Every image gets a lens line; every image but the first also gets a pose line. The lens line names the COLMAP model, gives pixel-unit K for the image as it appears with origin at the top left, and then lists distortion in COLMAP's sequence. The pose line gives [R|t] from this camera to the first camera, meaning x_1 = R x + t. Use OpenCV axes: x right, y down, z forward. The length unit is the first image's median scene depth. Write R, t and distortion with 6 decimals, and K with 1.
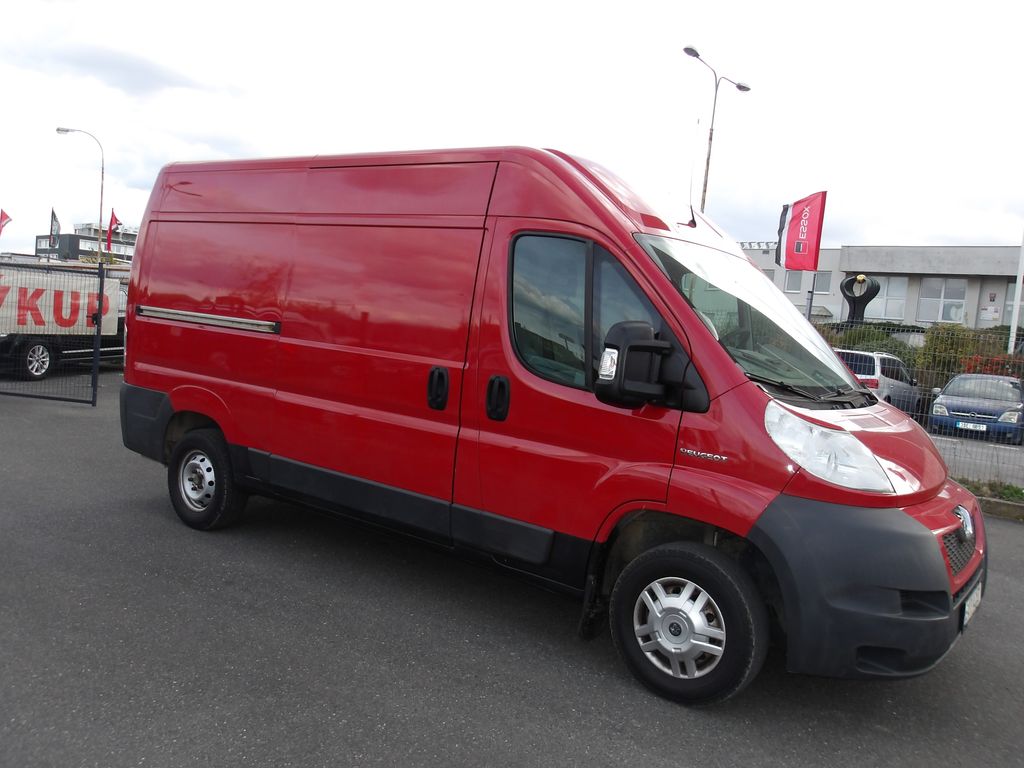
lens RADIAL K [[822.3, 0, 512.0], [0, 822.3, 384.0], [0, 0, 1]] dist [0.034469, 0.008808]
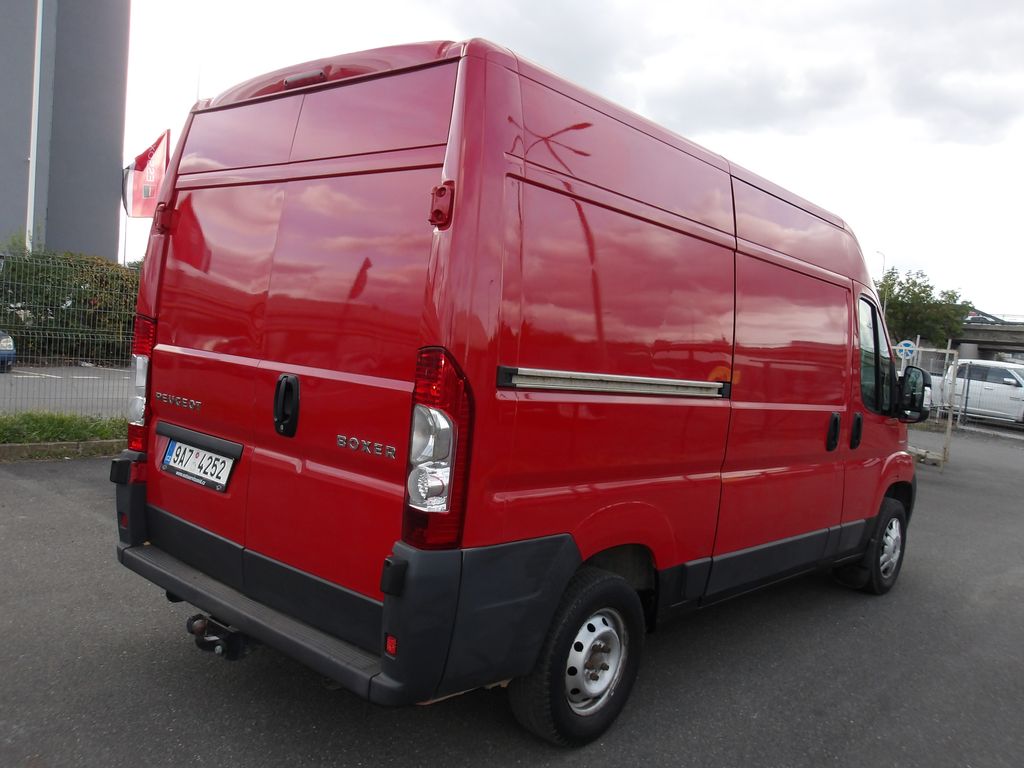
lens RADIAL K [[822.3, 0, 512.0], [0, 822.3, 384.0], [0, 0, 1]] dist [0.034469, 0.008808]
pose [[0.097458, -0.127097, 0.987091, -1.222374], [-0.014606, 0.991523, 0.129109, -0.196584], [-0.995132, -0.027000, 0.094775, 1.325928]]
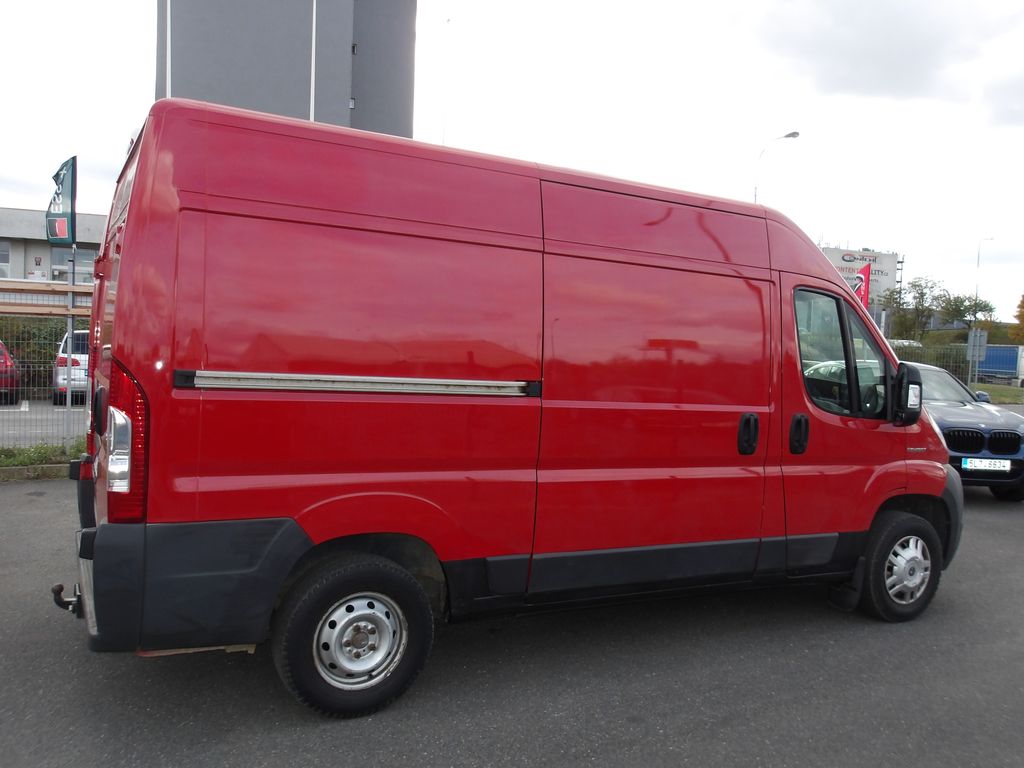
lens RADIAL K [[822.3, 0, 512.0], [0, 822.3, 384.0], [0, 0, 1]] dist [0.034469, 0.008808]
pose [[0.434567, -0.101924, 0.894853, -1.142616], [0.057521, 0.994688, 0.085361, -0.163225], [-0.898801, 0.014378, 0.438122, 0.810910]]
